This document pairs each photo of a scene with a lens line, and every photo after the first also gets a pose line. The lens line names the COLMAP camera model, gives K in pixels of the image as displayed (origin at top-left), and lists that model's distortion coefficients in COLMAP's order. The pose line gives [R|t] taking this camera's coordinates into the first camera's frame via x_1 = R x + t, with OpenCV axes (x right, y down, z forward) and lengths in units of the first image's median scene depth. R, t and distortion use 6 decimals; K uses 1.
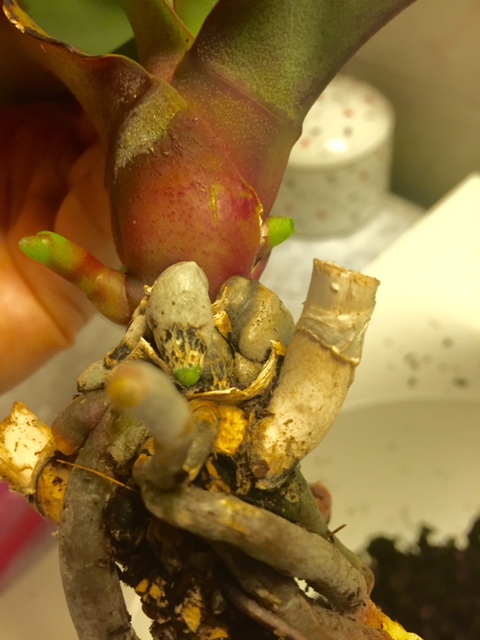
lens RADIAL K [[593.3, 0, 255.2], [0, 593.3, 321.0], [0, 0, 1]] dist [0.089452, -0.259375]
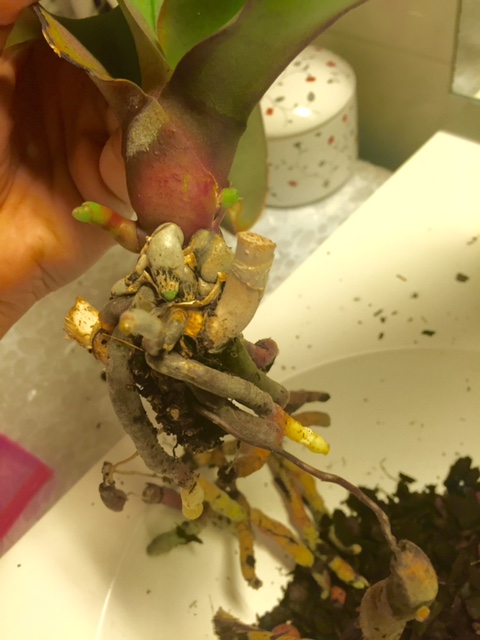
lens RADIAL K [[554.5, 0, 250.4], [0, 554.5, 323.0], [0, 0, 1]] dist [0.084041, -0.120534]
pose [[0.997551, 0.033352, -0.061475, 0.232910], [-0.013773, 0.955442, 0.294858, -0.317259], [0.068570, -0.293289, 0.953562, -0.614987]]
